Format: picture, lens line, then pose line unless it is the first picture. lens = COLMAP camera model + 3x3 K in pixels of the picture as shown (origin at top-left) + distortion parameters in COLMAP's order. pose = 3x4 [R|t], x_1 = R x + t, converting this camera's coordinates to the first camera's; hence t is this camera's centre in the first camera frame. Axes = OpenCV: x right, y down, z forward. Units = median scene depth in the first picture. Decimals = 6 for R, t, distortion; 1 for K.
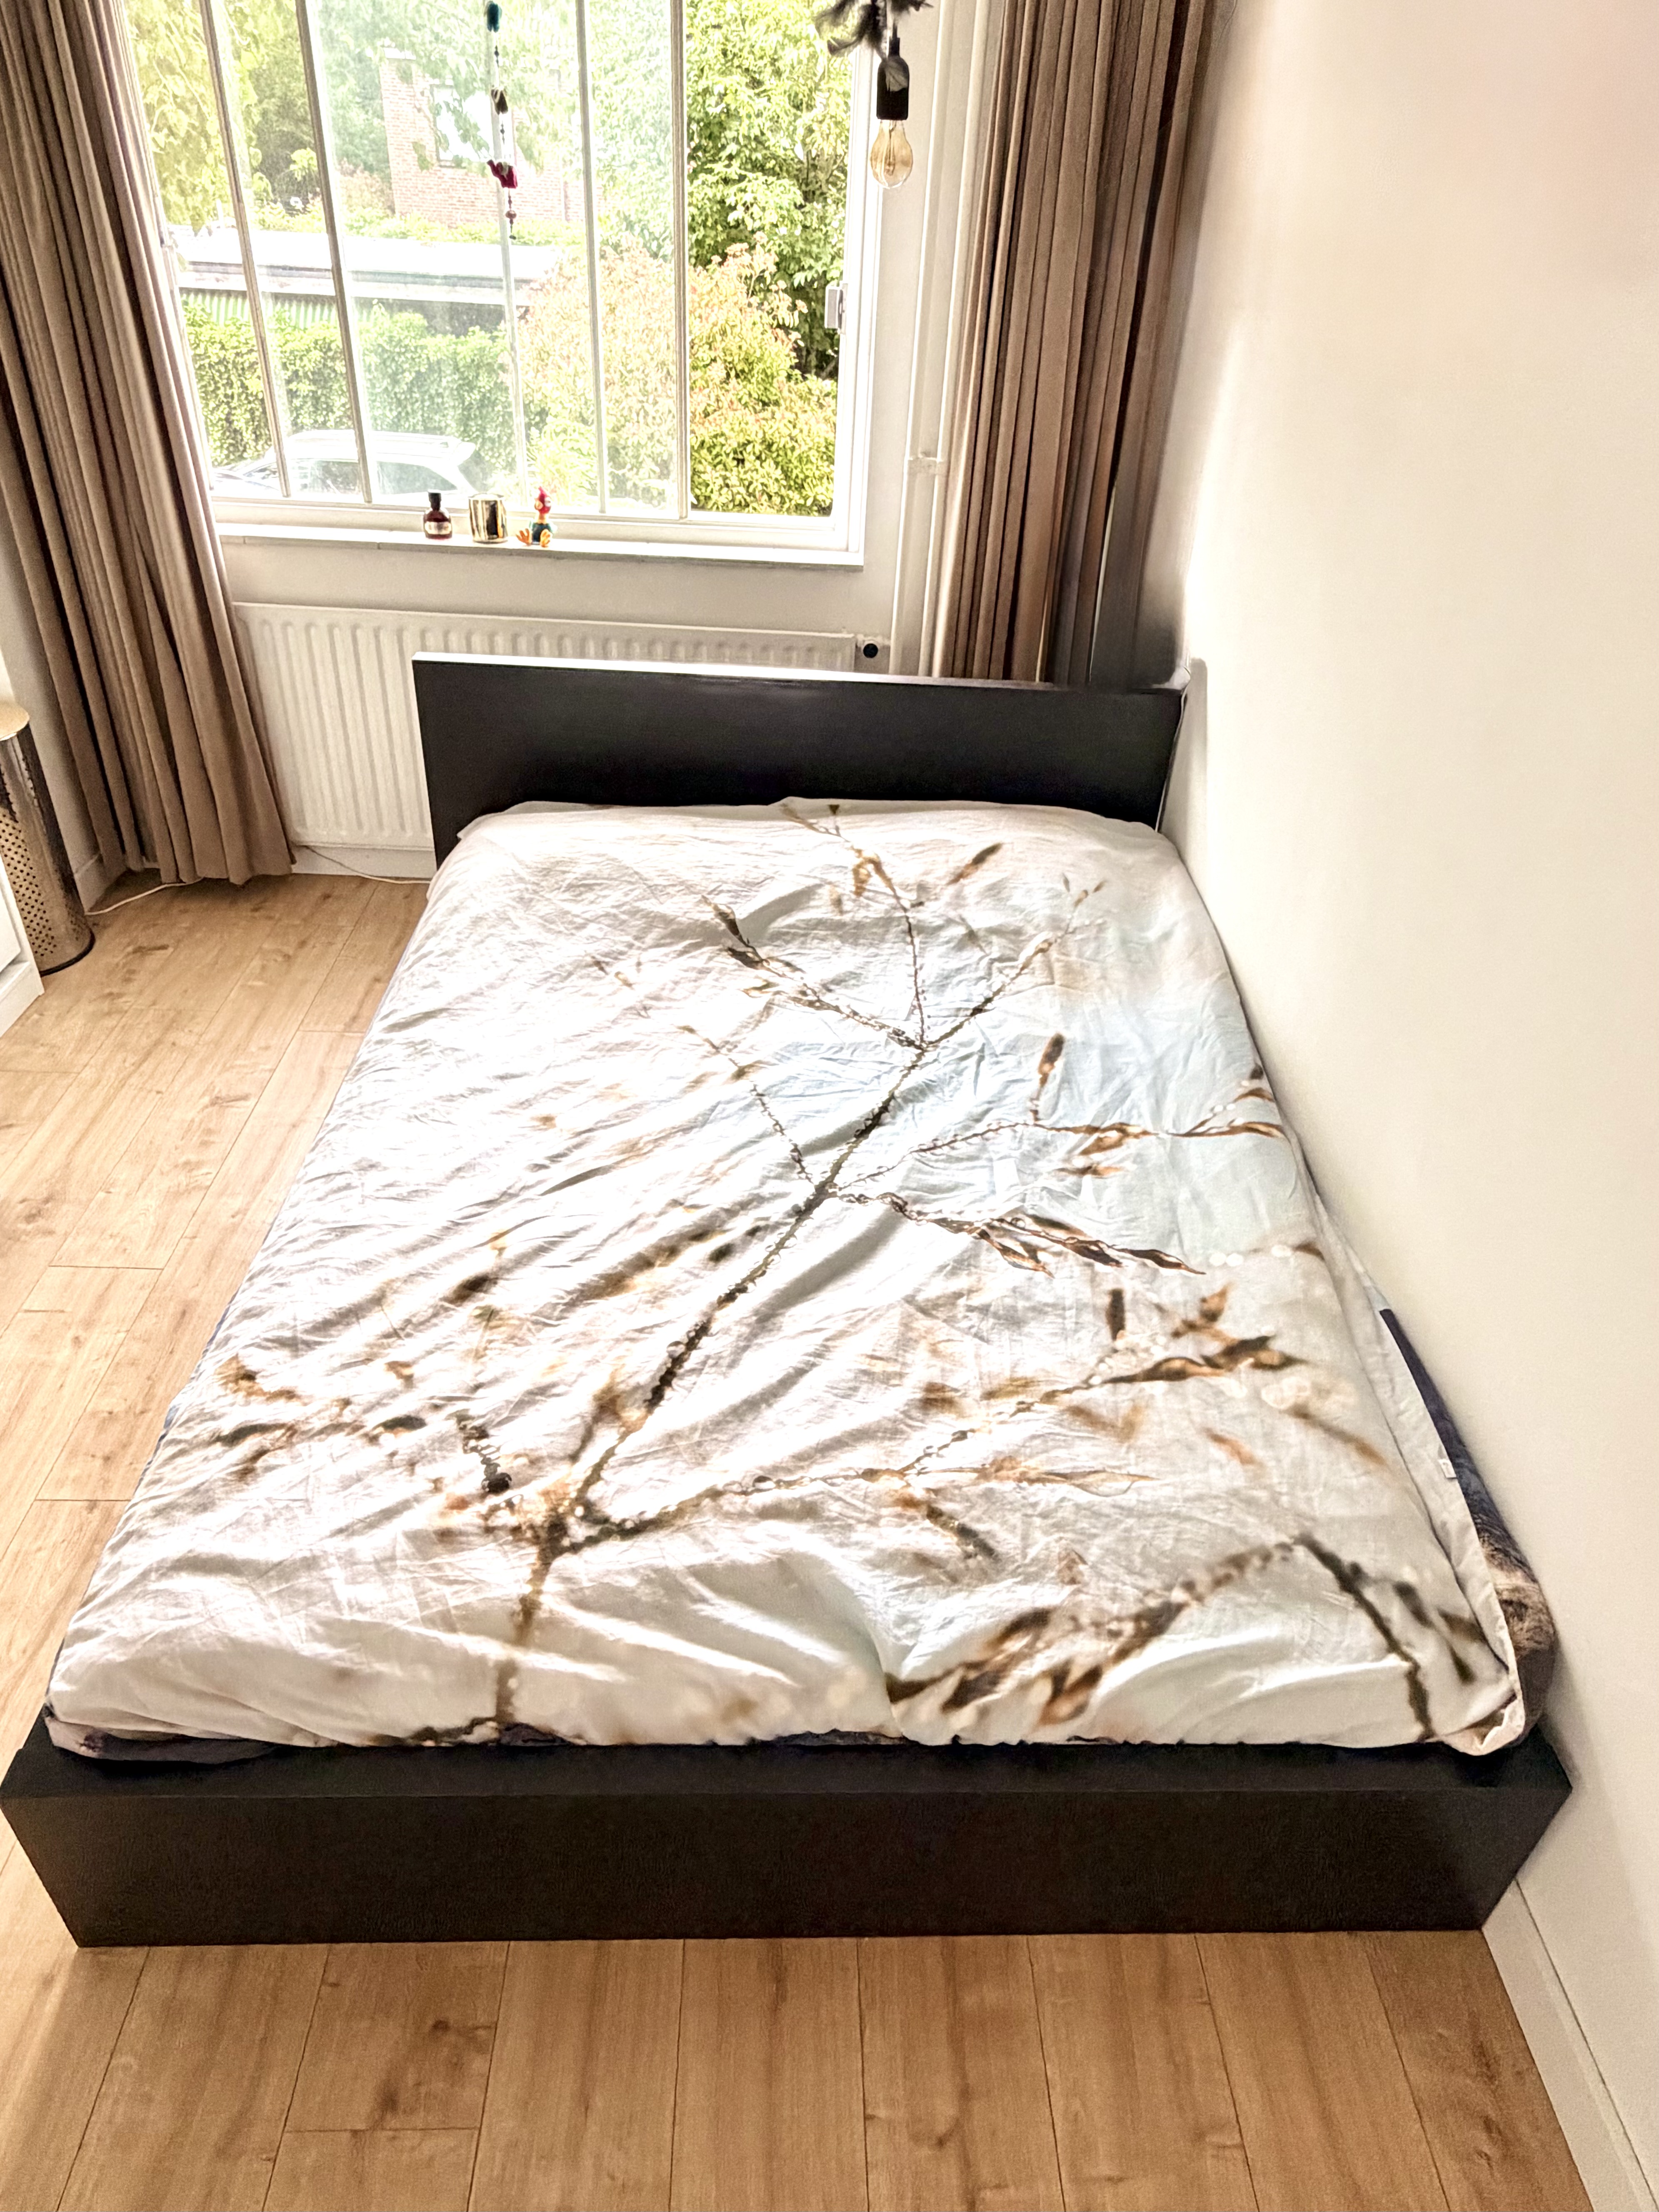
lens RADIAL K [[1357.5, 0, 843.8], [0, 1357.5, 1110.6], [0, 0, 1]] dist [0.000515, -0.000869]
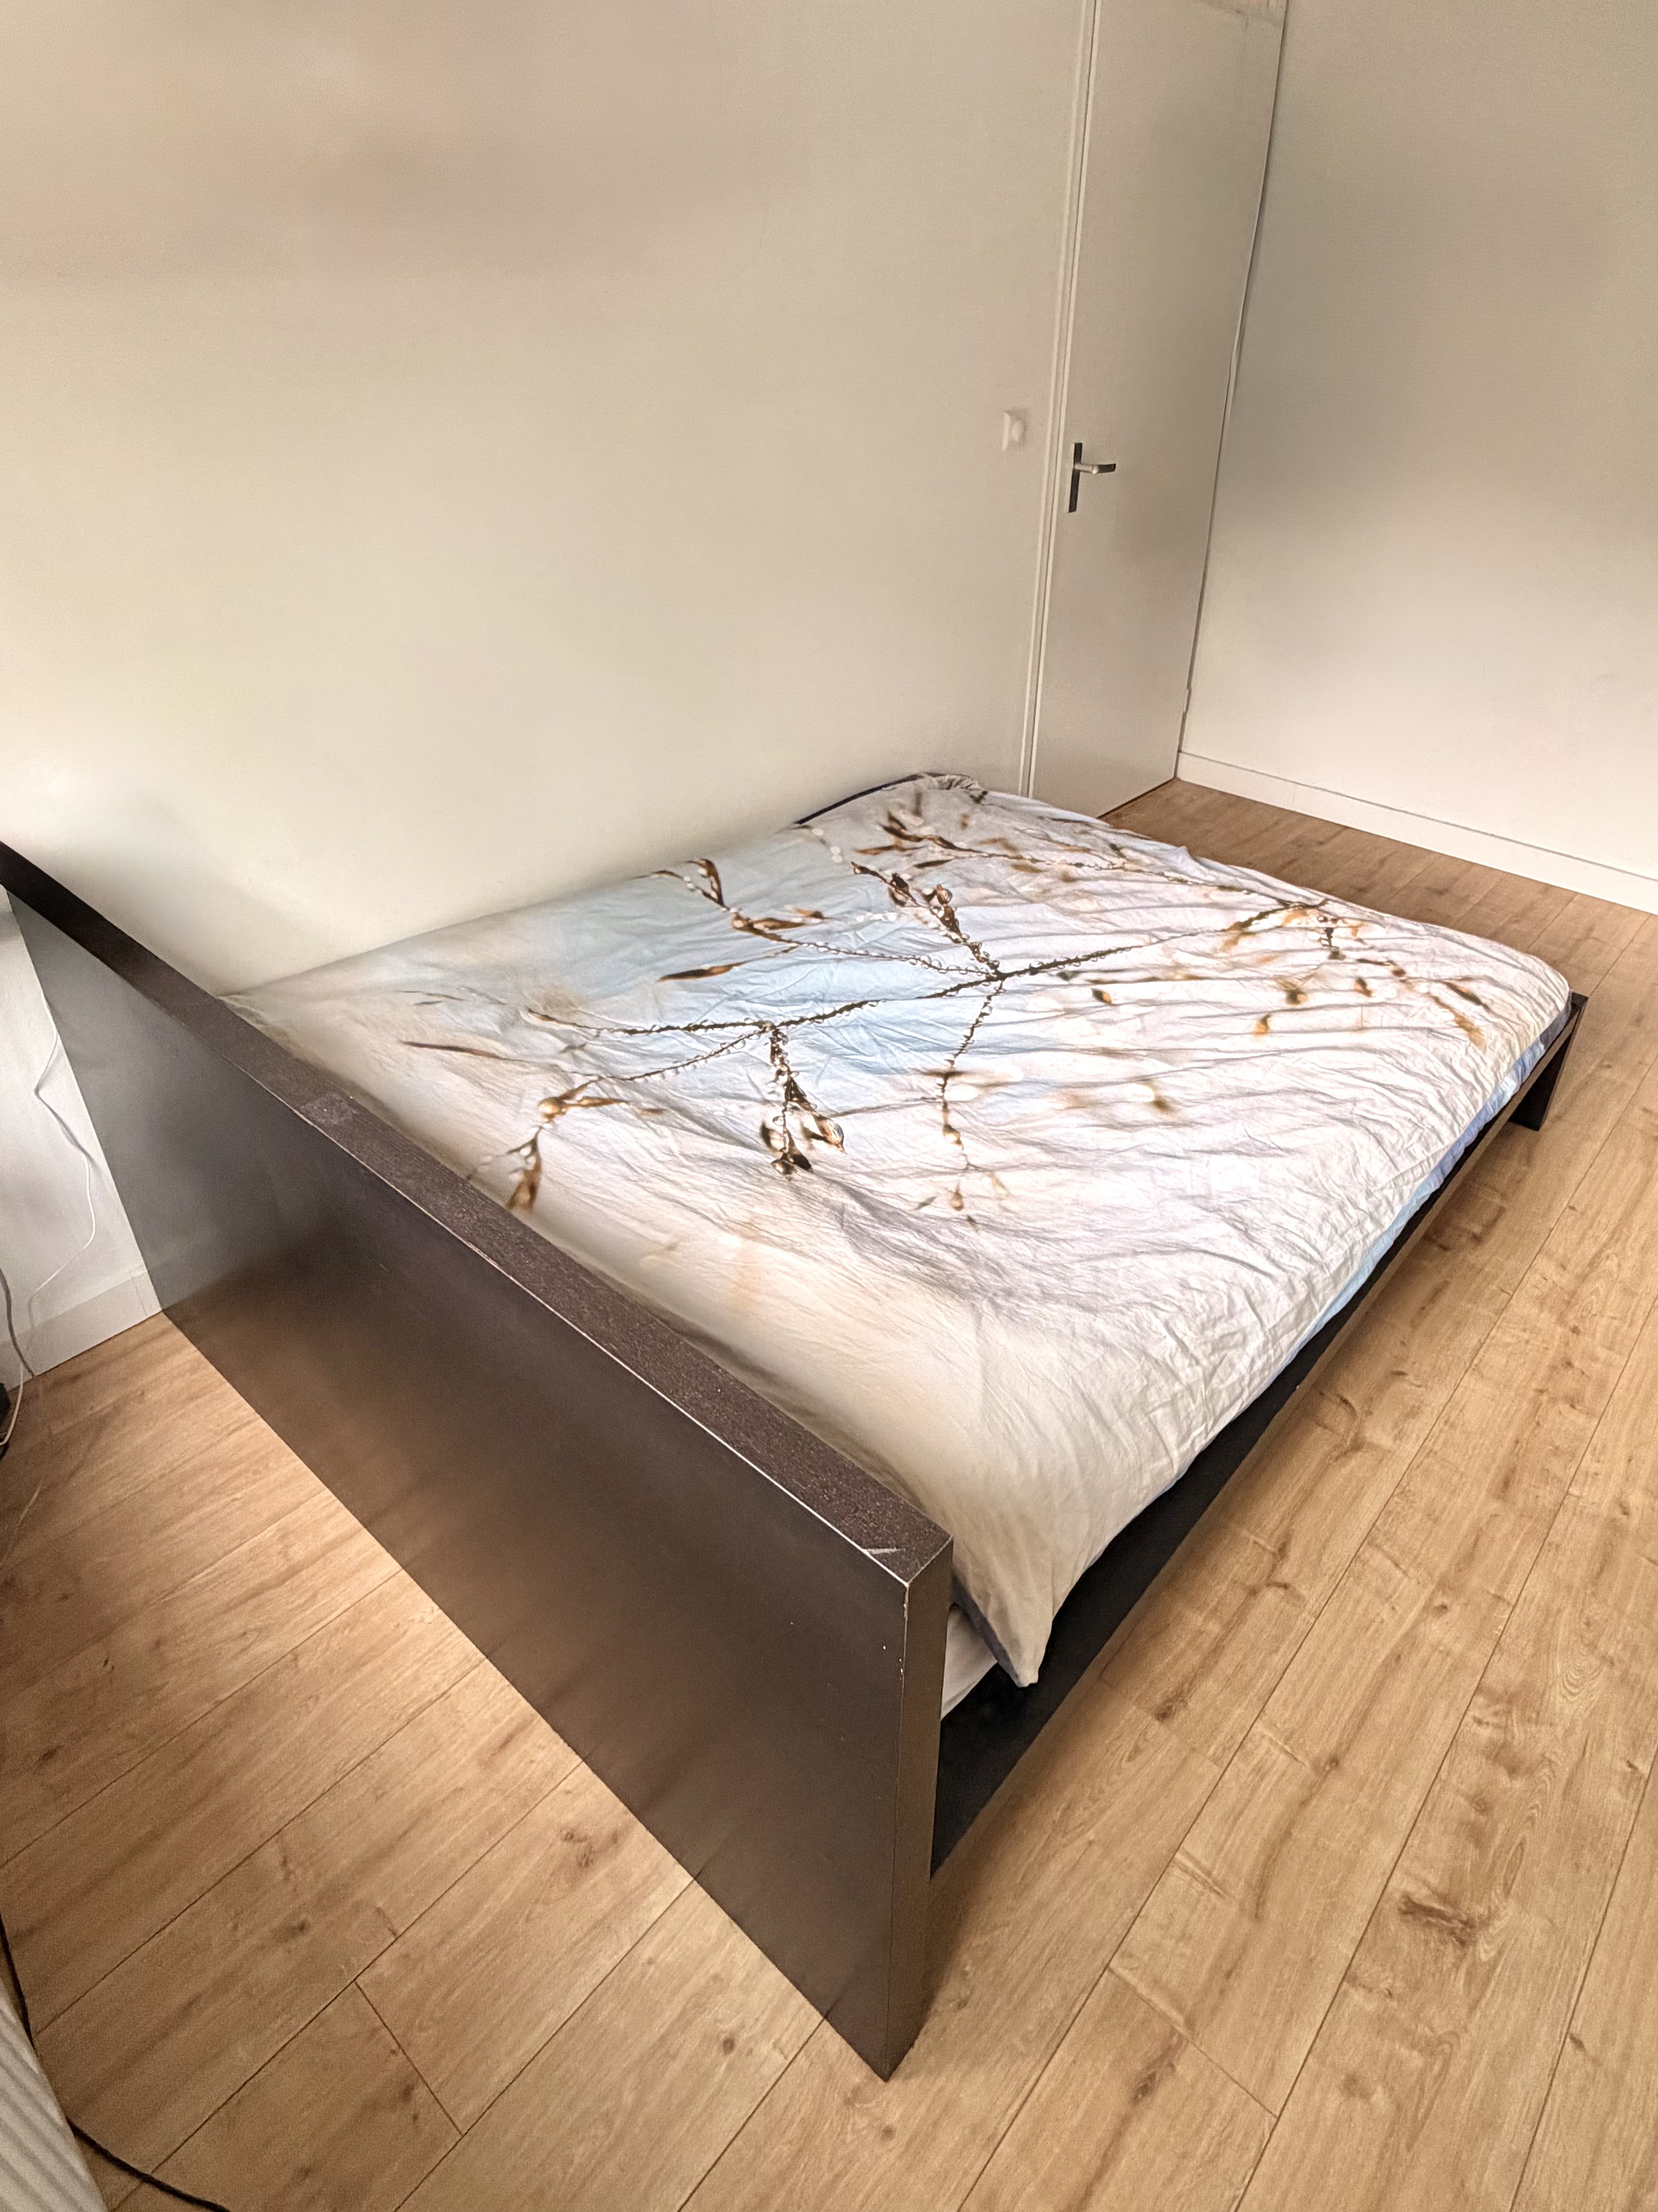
lens RADIAL K [[1271.8, 0, 897.8], [0, 1271.8, 1015.2], [0, 0, 1]] dist [-0.000131, 0.000718]
pose [[-0.737683, -0.410097, 0.536325, -0.653447], [0.328933, 0.475420, 0.815953, -1.012812], [-0.589600, 0.778329, -0.215814, 1.494231]]
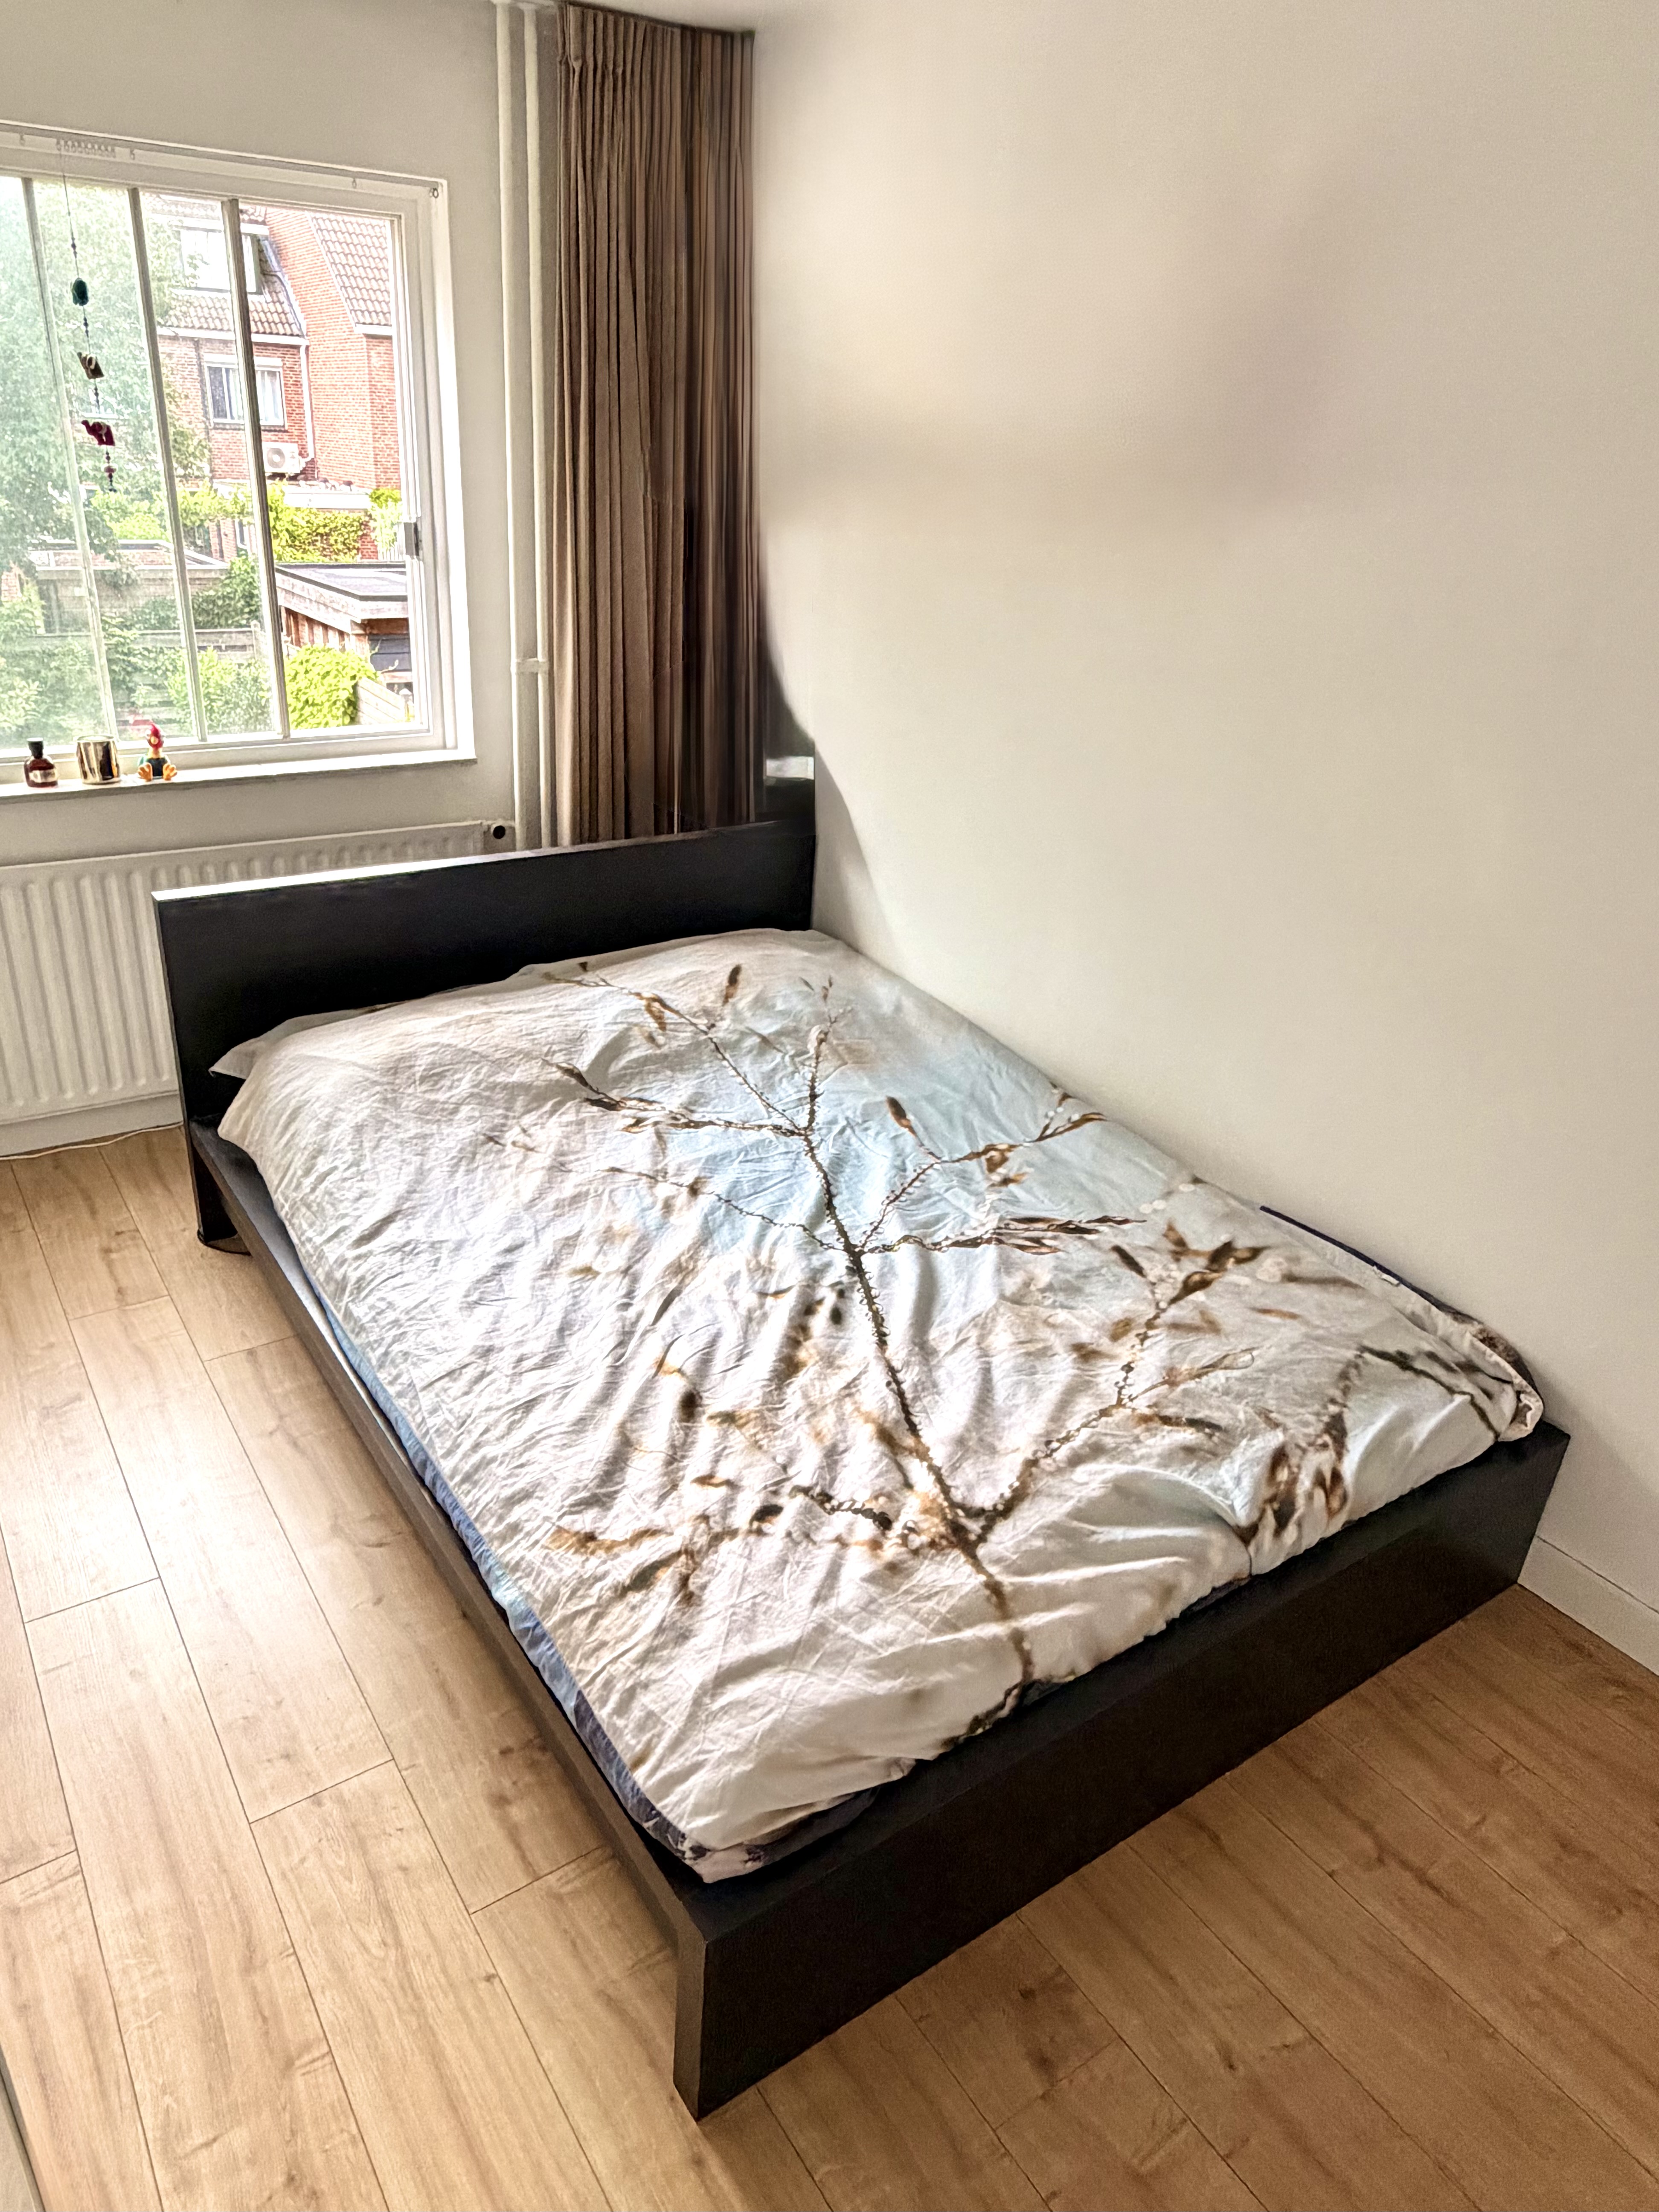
lens RADIAL K [[1387.5, 0, 733.6], [0, 1387.5, 1107.0], [0, 0, 1]] dist [0.000659, -0.000501]
pose [[0.862932, -0.235014, 0.447344, -0.675784], [0.290274, 0.955176, -0.058136, -0.021858], [-0.413630, 0.180020, 0.892470, -0.041651]]
